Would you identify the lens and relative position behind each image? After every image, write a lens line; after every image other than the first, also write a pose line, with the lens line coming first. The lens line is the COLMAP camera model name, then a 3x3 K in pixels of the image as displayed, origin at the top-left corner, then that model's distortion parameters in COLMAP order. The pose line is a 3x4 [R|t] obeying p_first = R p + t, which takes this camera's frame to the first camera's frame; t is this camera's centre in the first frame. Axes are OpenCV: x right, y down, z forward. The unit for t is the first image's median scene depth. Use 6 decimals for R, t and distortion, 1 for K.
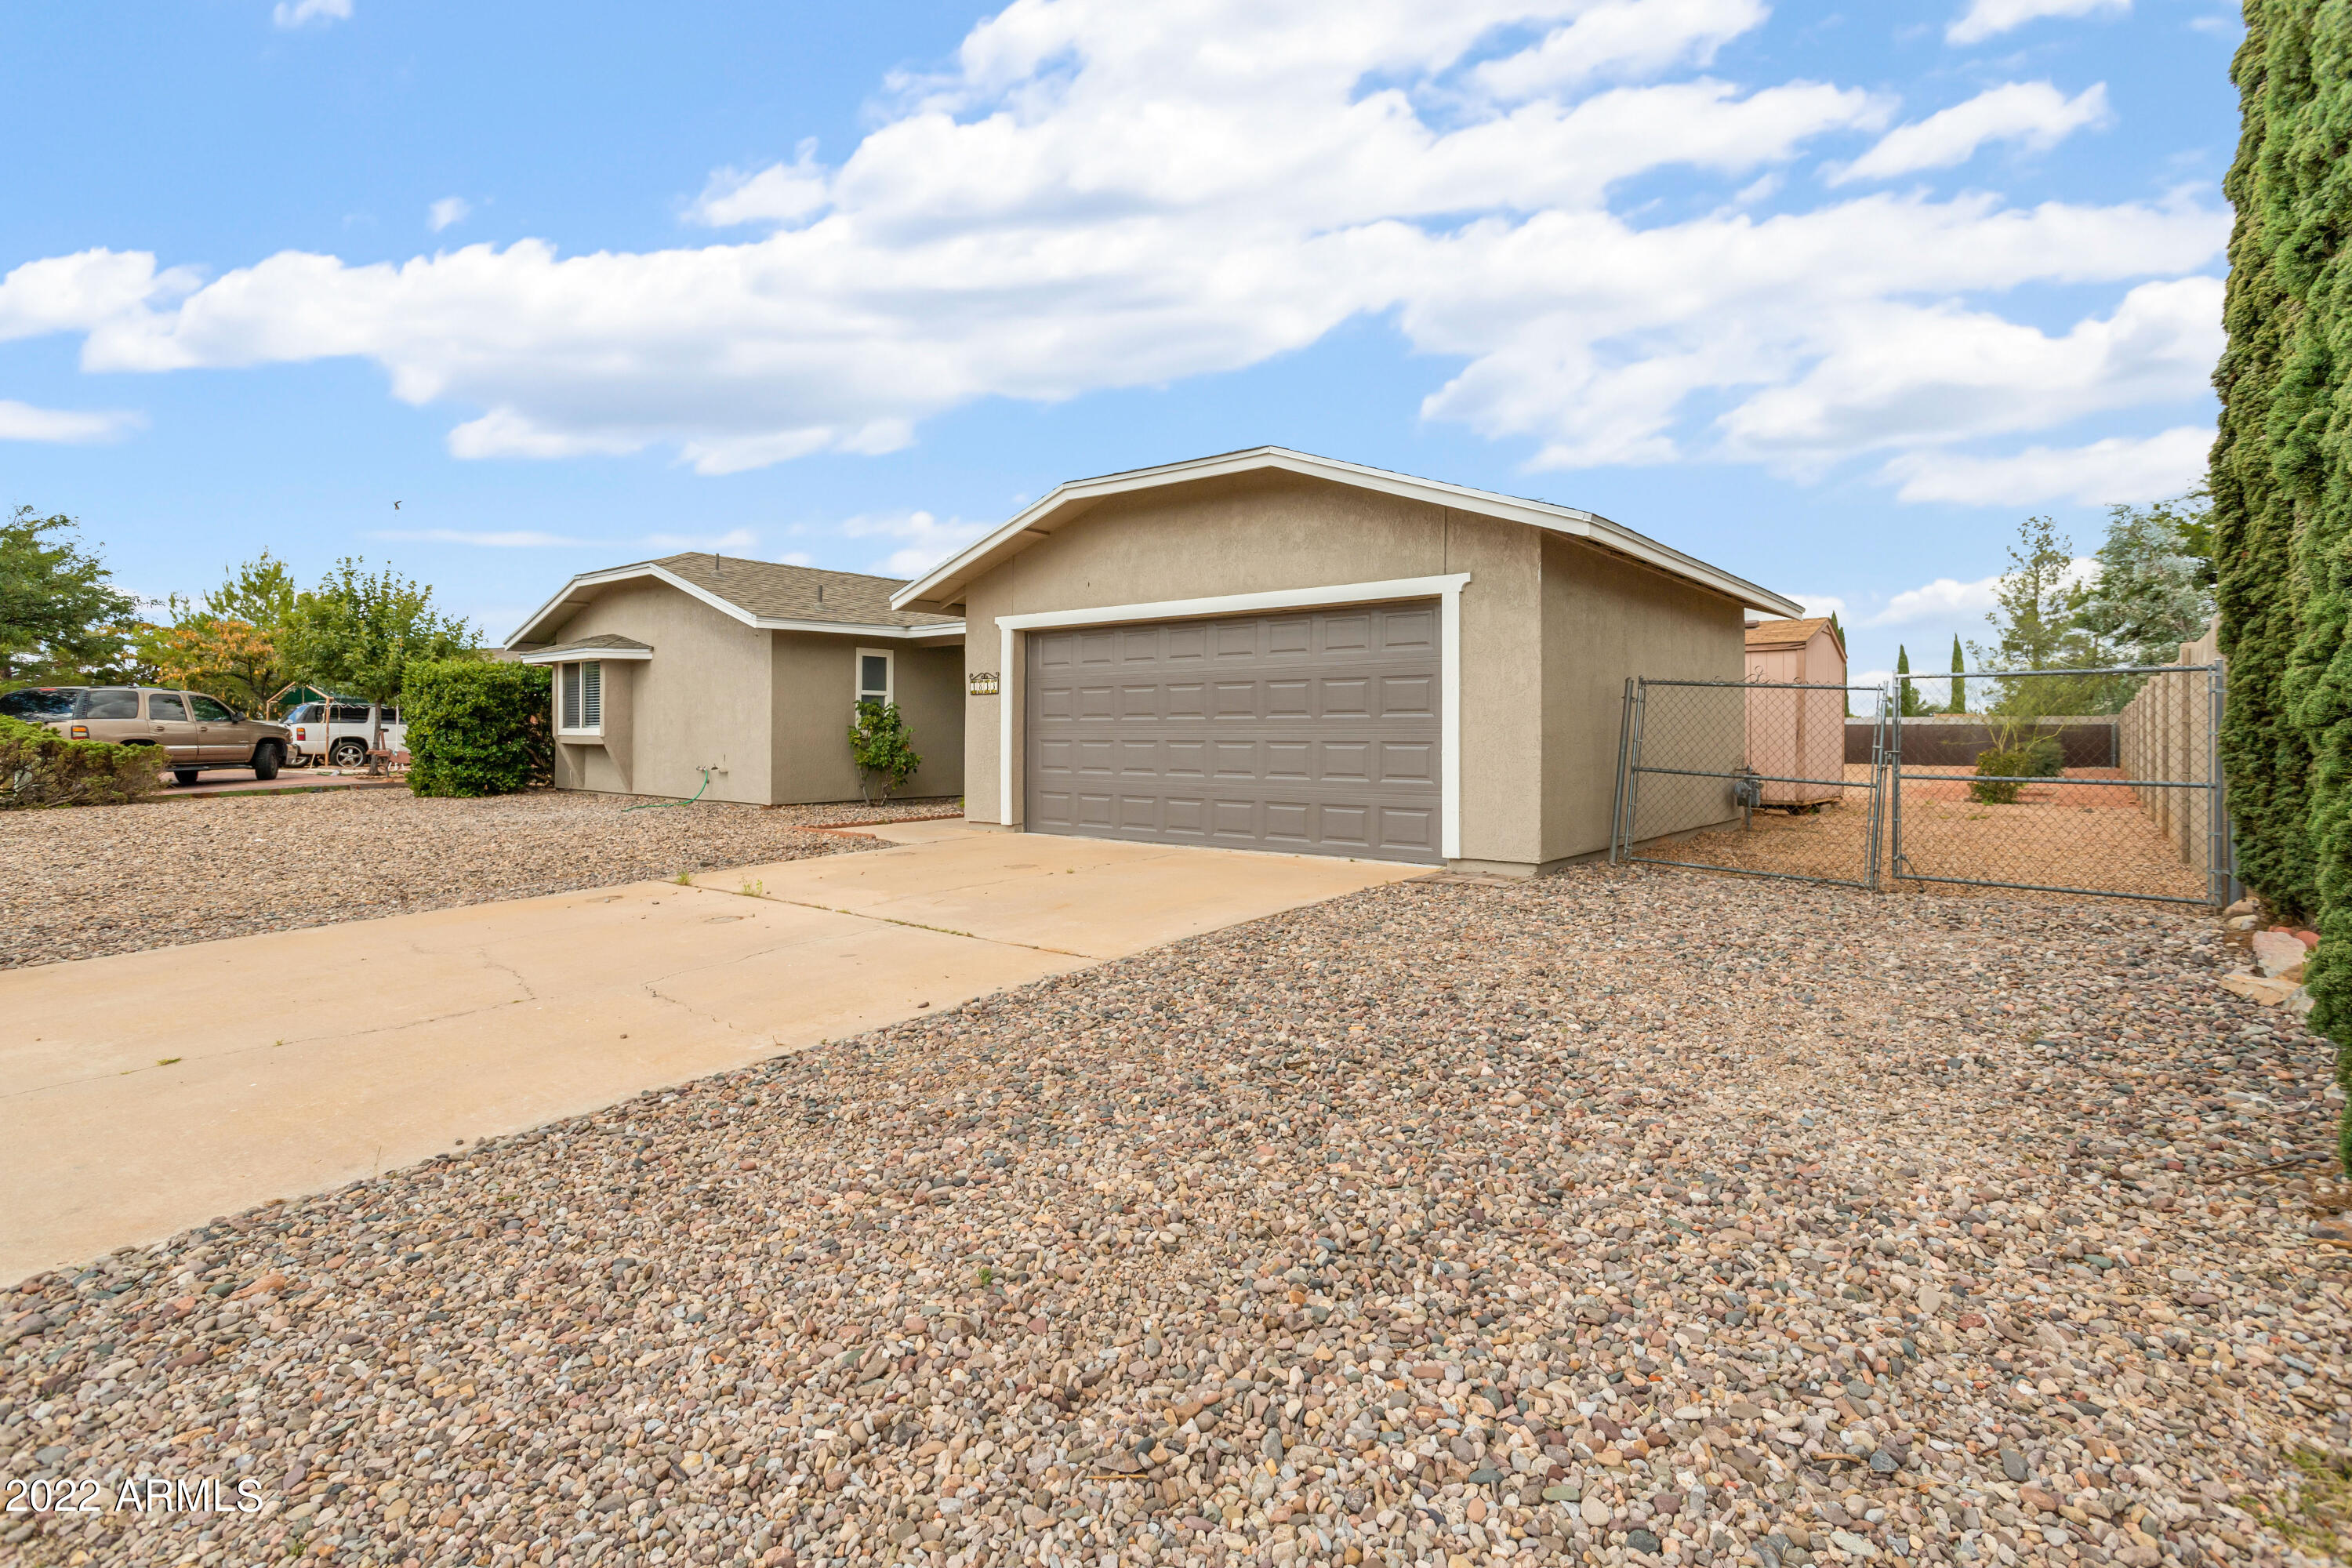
lens RADIAL K [[1128.3, 0, 1168.4], [0, 1128.3, 765.1], [0, 0, 1]] dist [-0.006207, 0.001639]
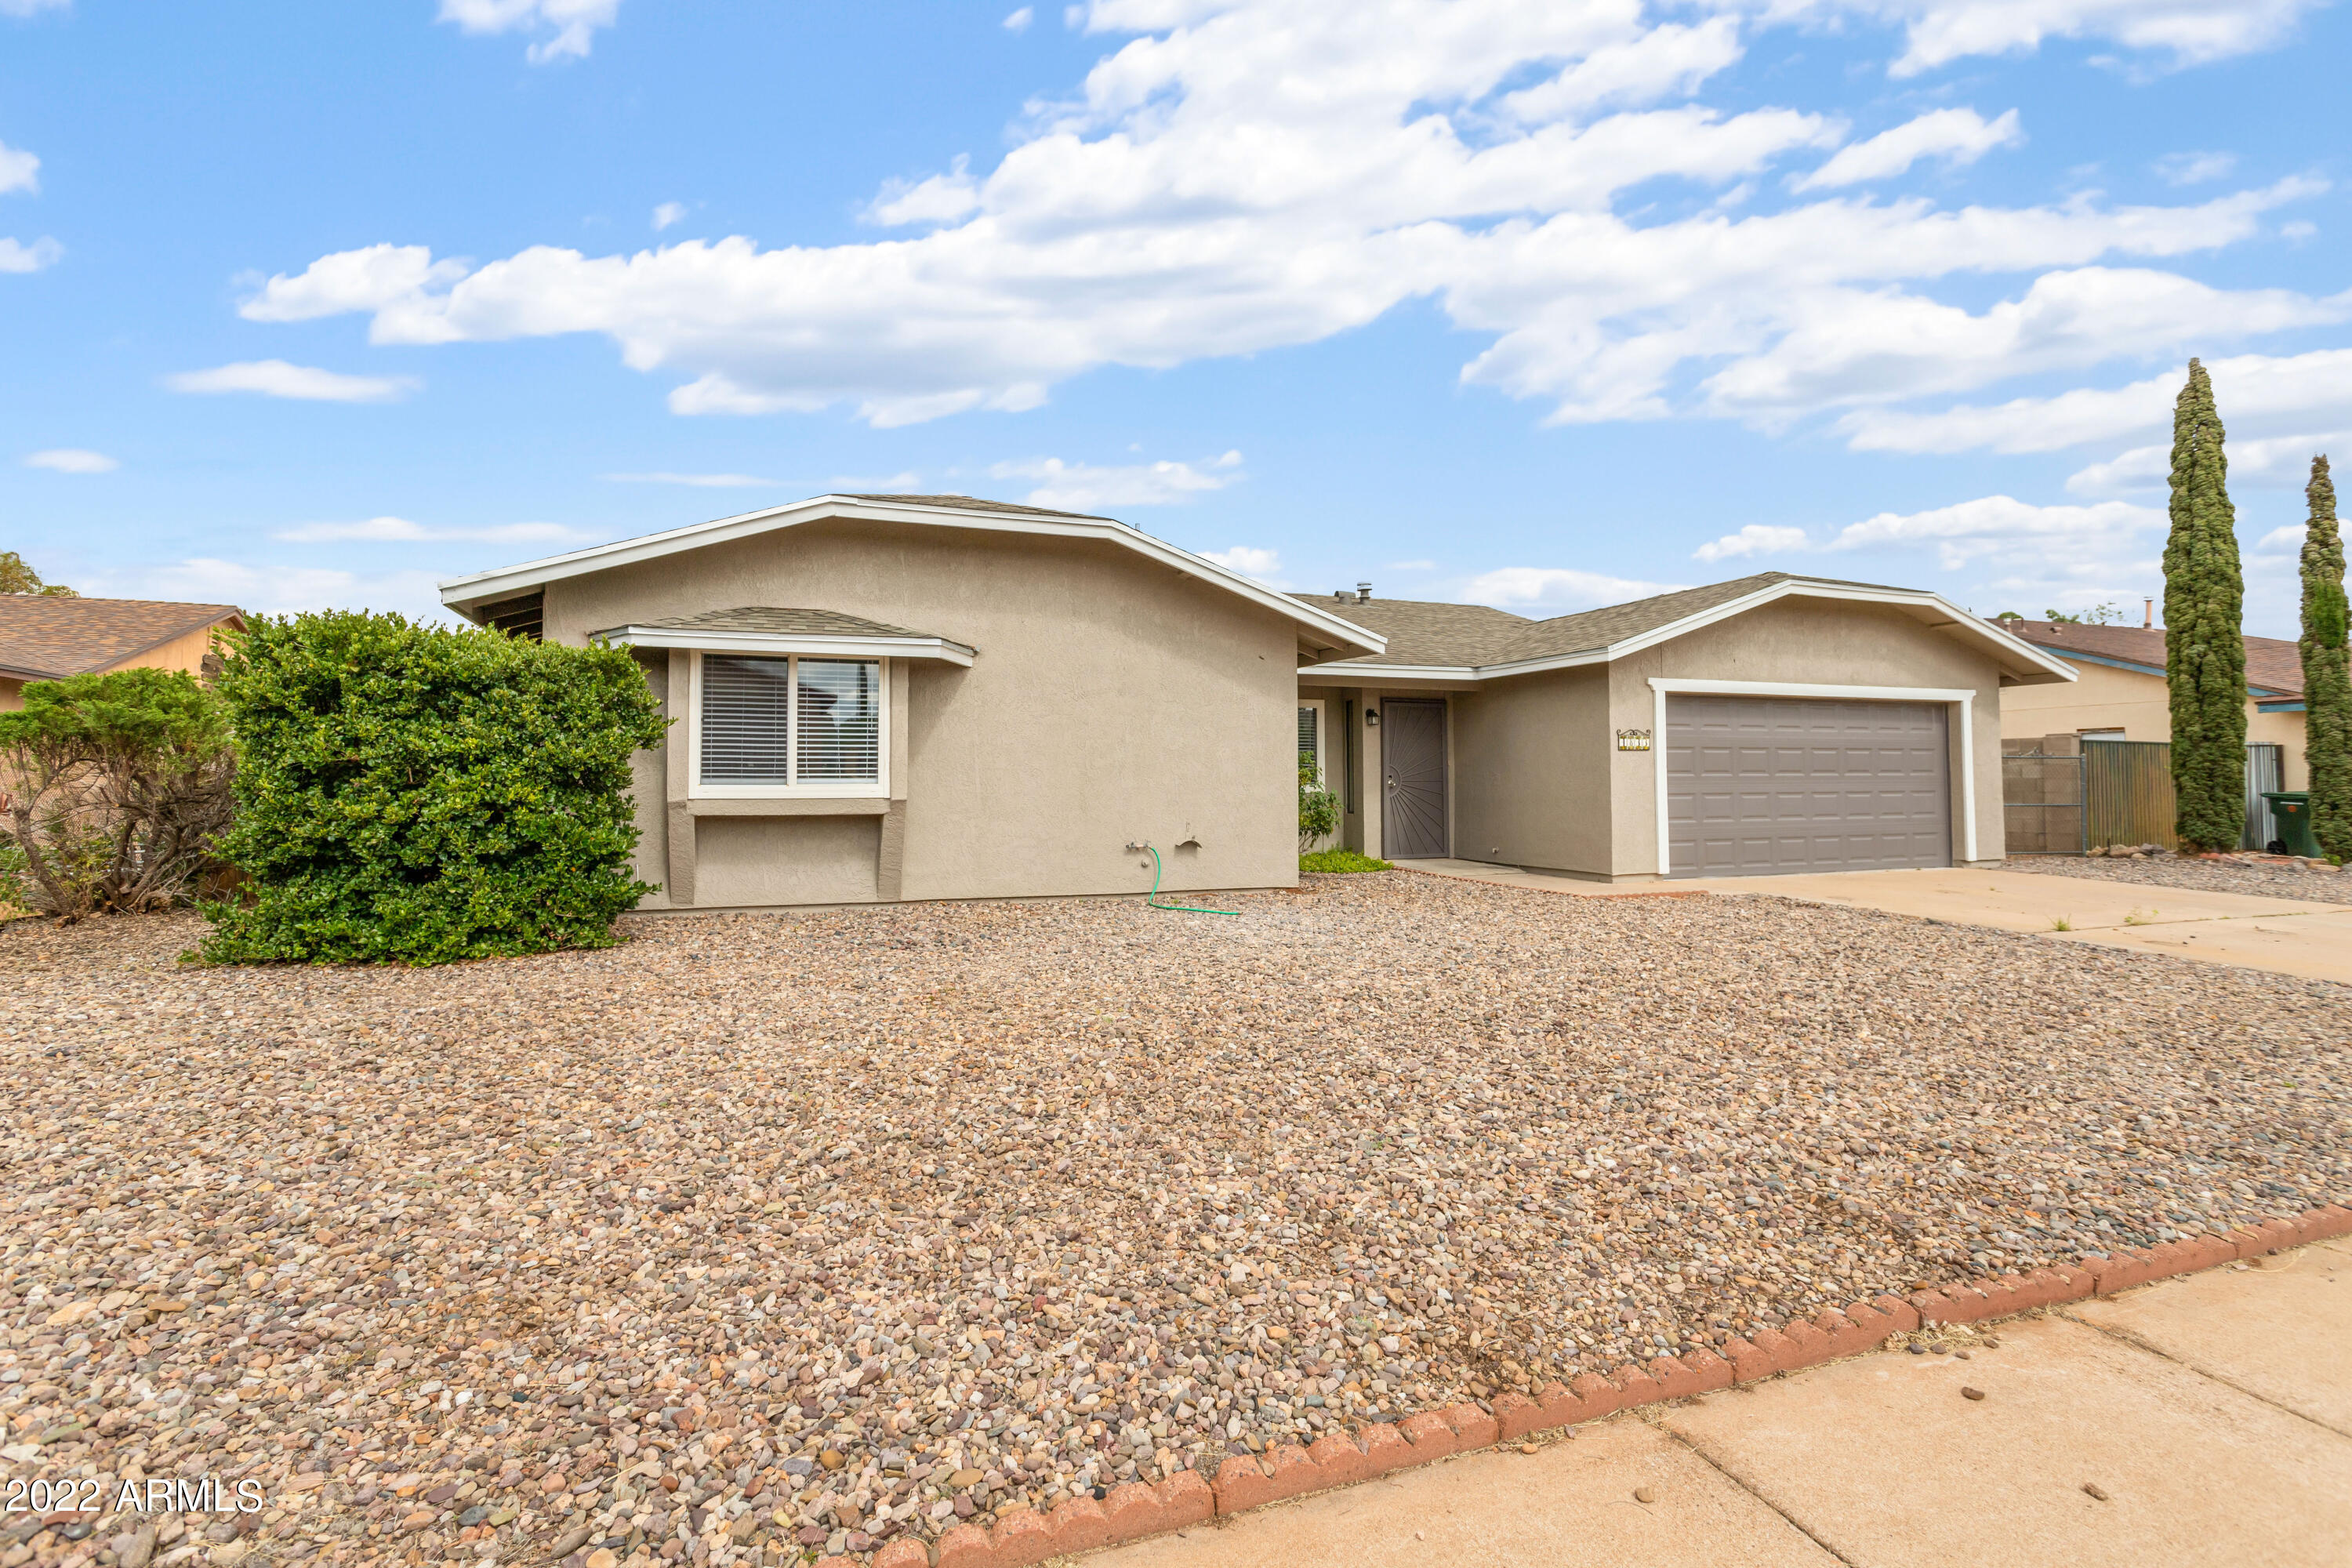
lens RADIAL K [[1128.3, 0, 1168.4], [0, 1128.3, 765.1], [0, 0, 1]] dist [-0.006207, 0.001639]
pose [[0.503830, 0.004510, 0.863791, -1.310411], [0.024172, 0.999521, -0.019317, -0.040798], [-0.863464, 0.030612, 0.503480, 0.874556]]
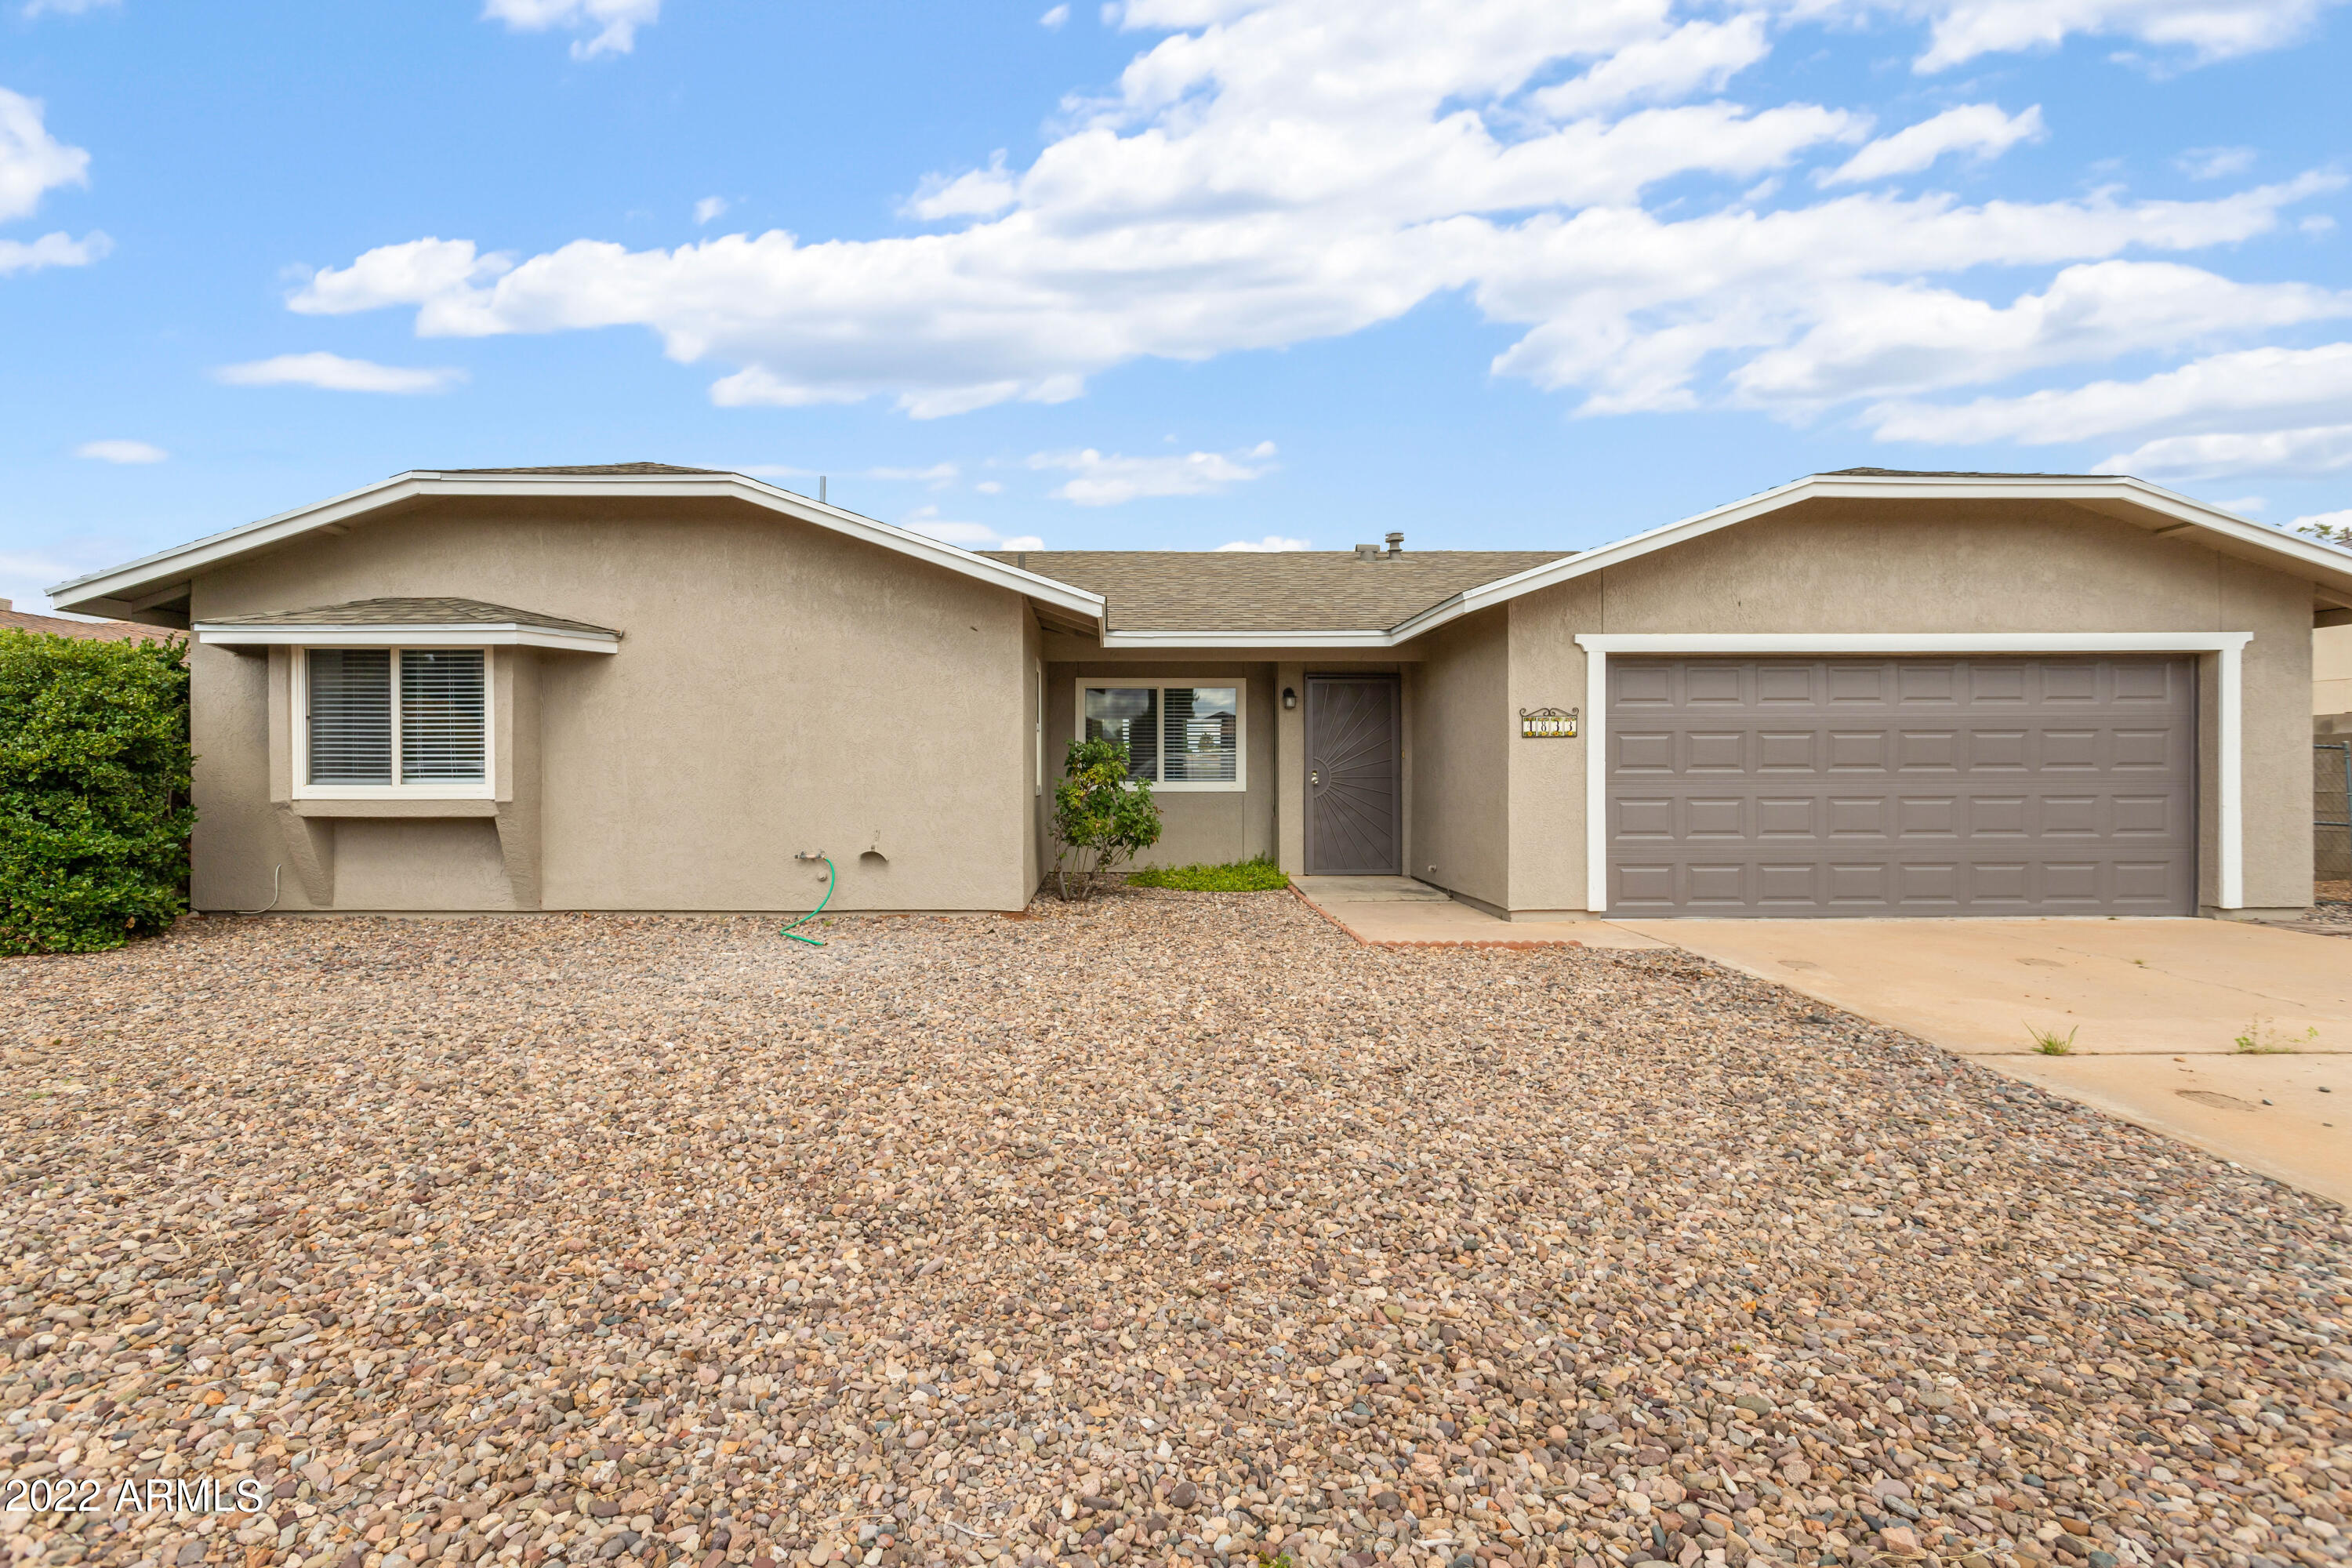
lens RADIAL K [[1166.9, 0, 1098.4], [0, 1166.9, 796.6], [0, 0, 1]] dist [0.005263, -0.000342]
pose [[0.772182, -0.021546, 0.635036, -0.905875], [0.021593, 0.999737, 0.007663, -0.037076], [-0.635034, 0.007796, 0.772445, 0.614829]]
